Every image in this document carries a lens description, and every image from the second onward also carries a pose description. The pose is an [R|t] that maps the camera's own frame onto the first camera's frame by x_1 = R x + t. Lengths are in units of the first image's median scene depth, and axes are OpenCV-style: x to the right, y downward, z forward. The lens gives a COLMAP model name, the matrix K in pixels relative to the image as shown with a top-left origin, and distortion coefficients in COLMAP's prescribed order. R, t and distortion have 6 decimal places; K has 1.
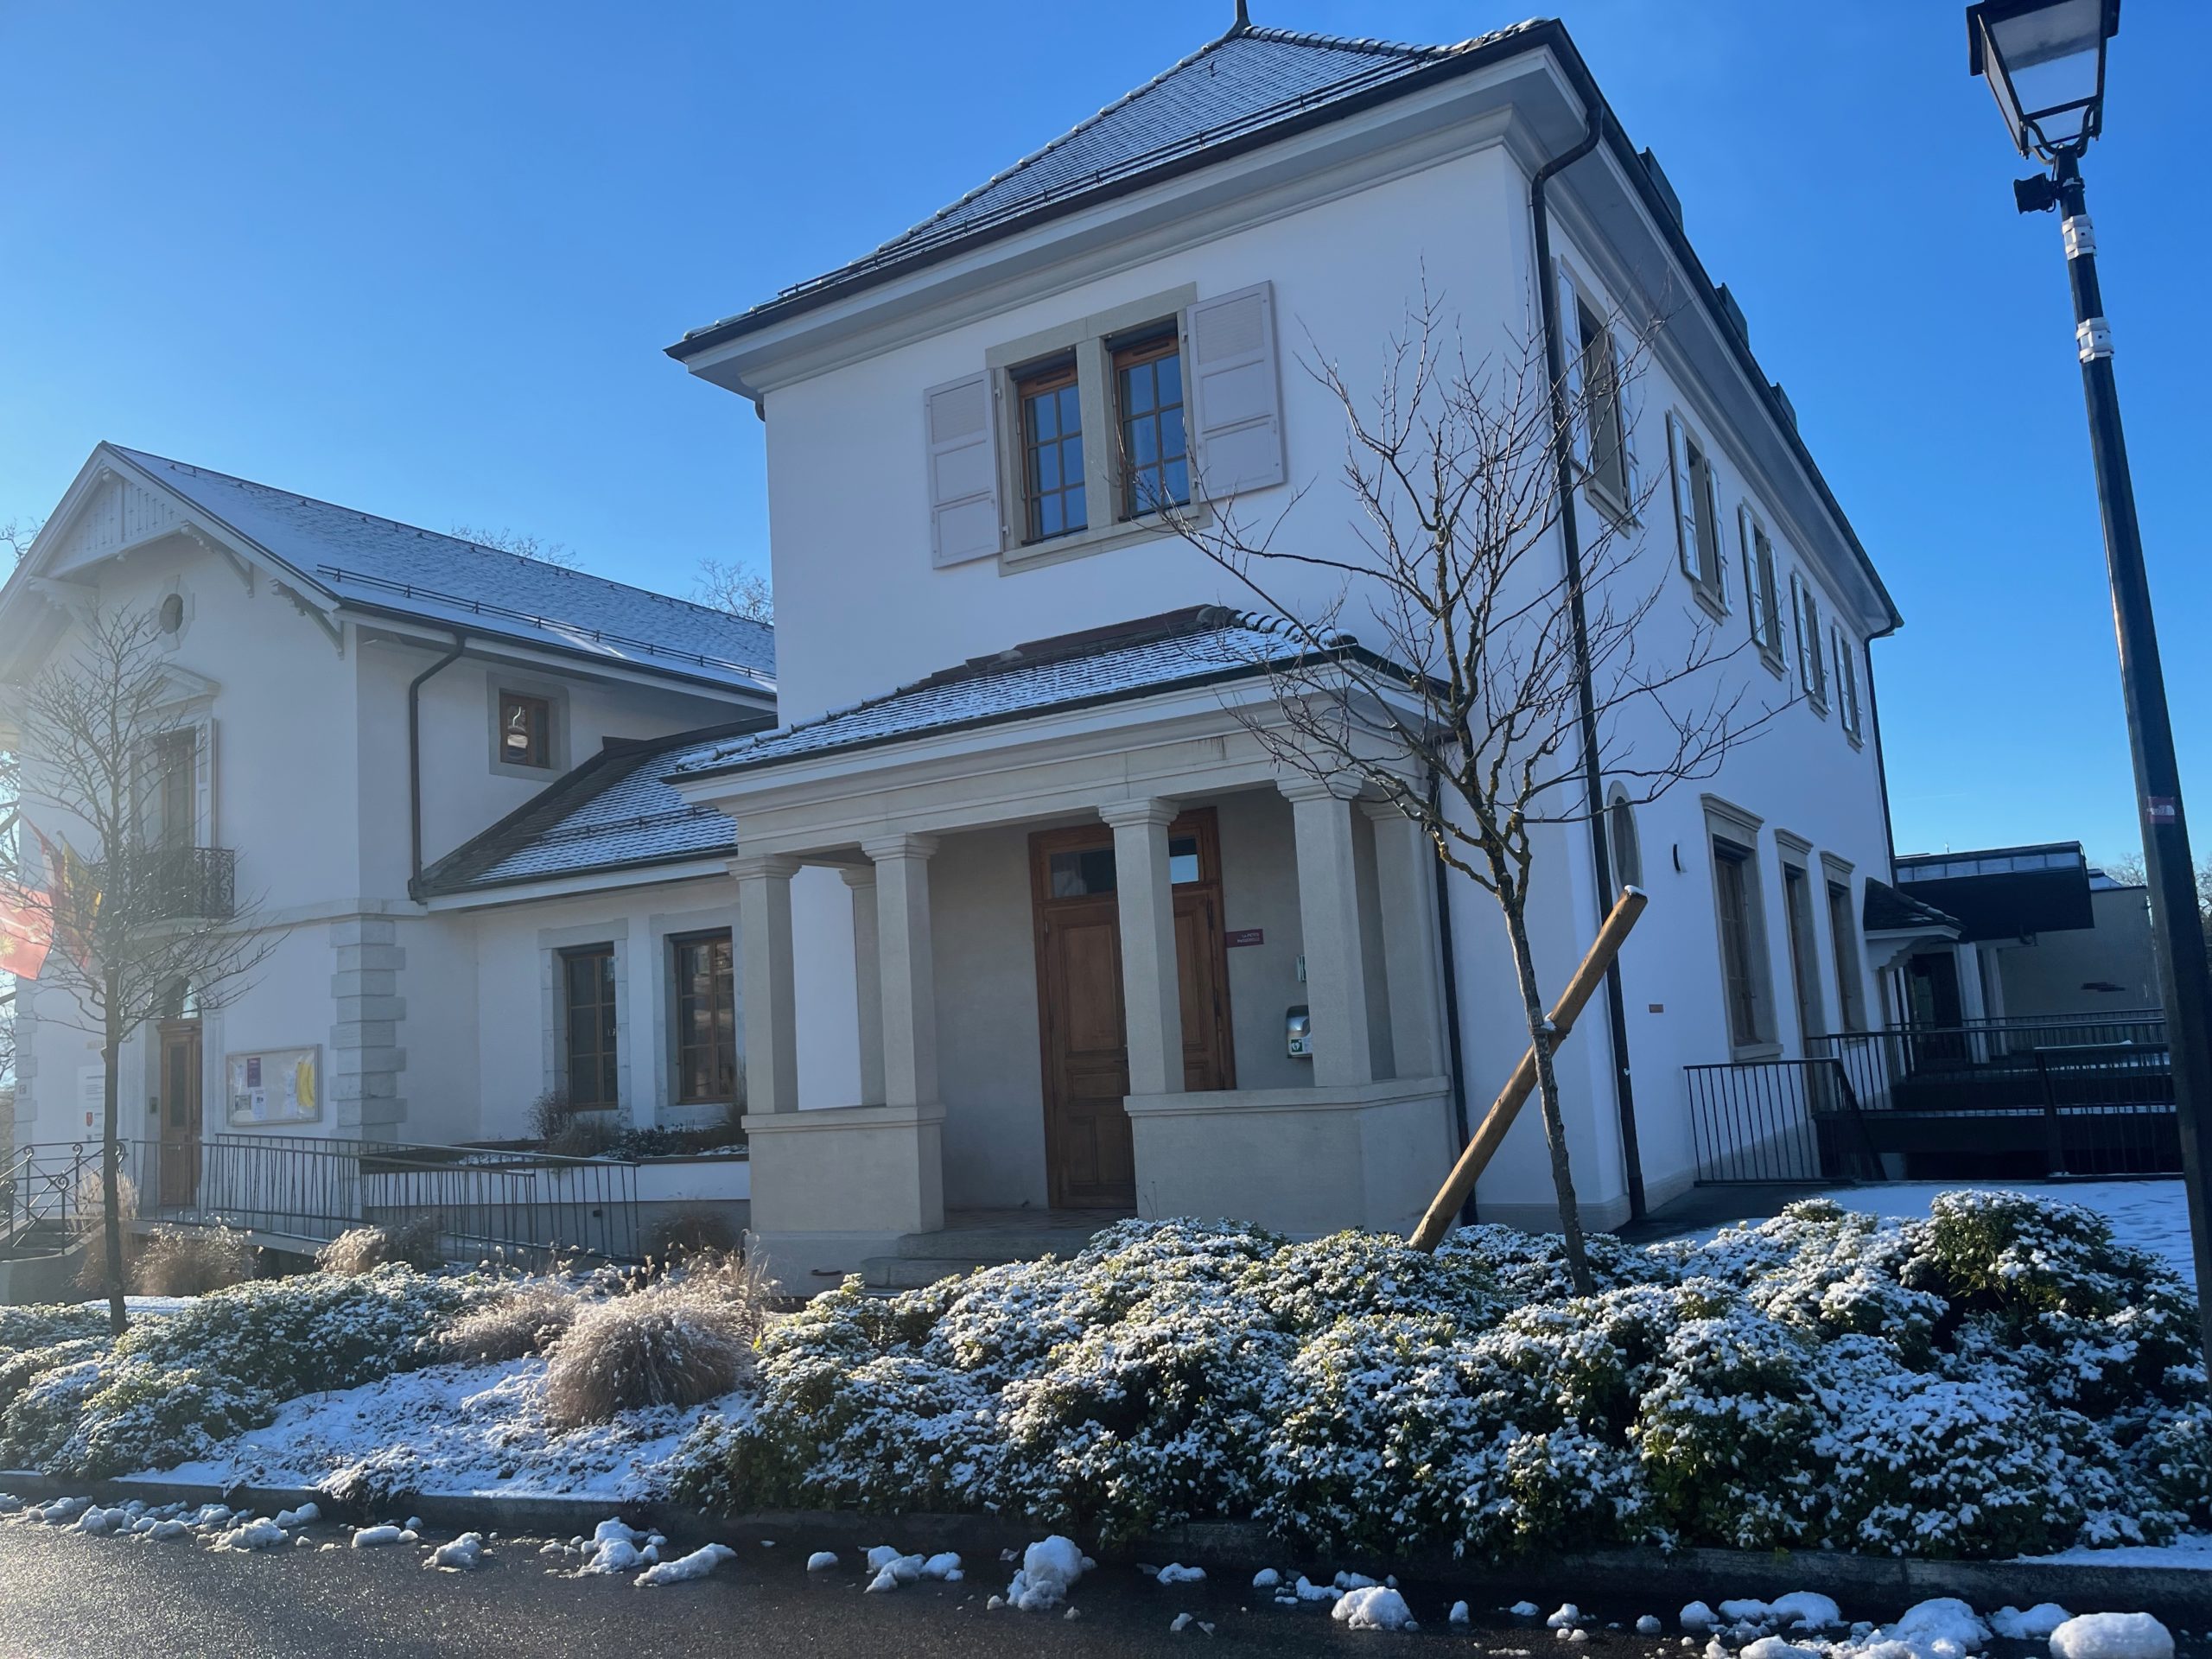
lens RADIAL K [[1636.7, 0, 1104.5], [0, 1636.7, 829.6], [0, 0, 1]] dist [0.053810, -0.003071]
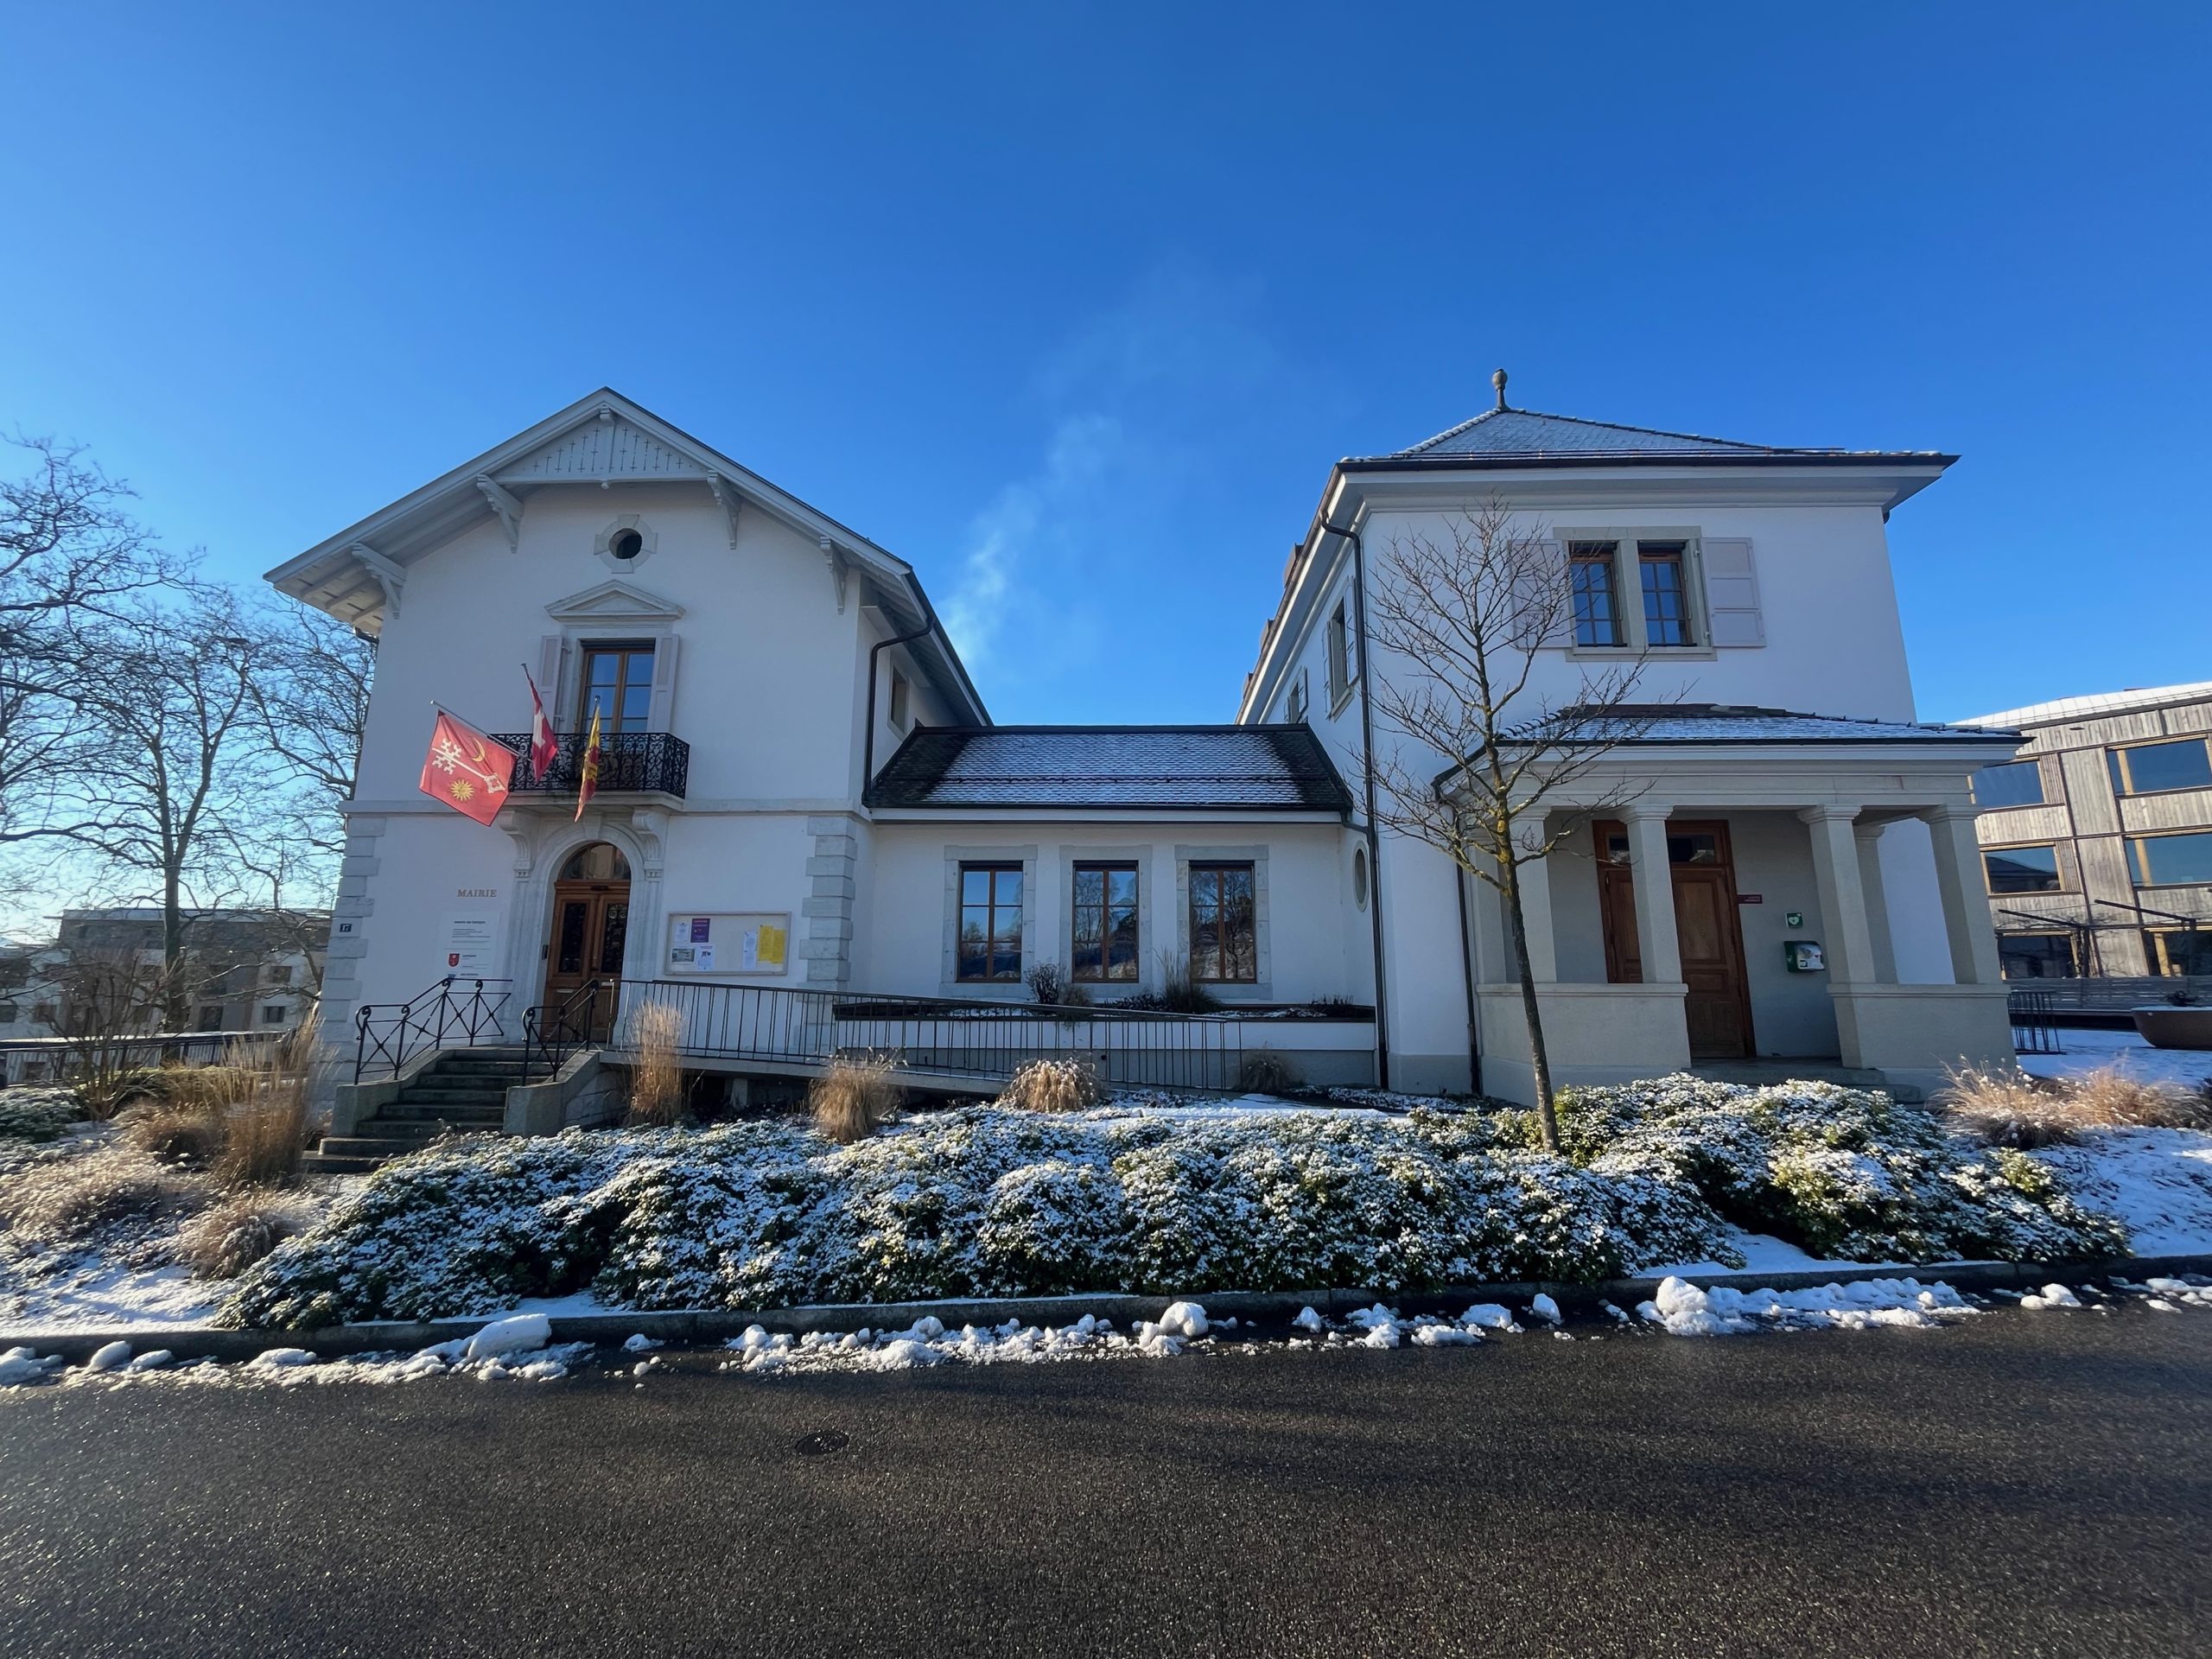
lens RADIAL K [[881.9, 0, 1090.2], [0, 881.9, 818.3], [0, 0, 1]] dist [0.010008, -0.000059]
pose [[0.870426, 0.157978, 0.466263, -0.644446], [-0.122630, 0.986837, -0.105430, 0.111256], [-0.476781, 0.034591, 0.878341, 0.346051]]
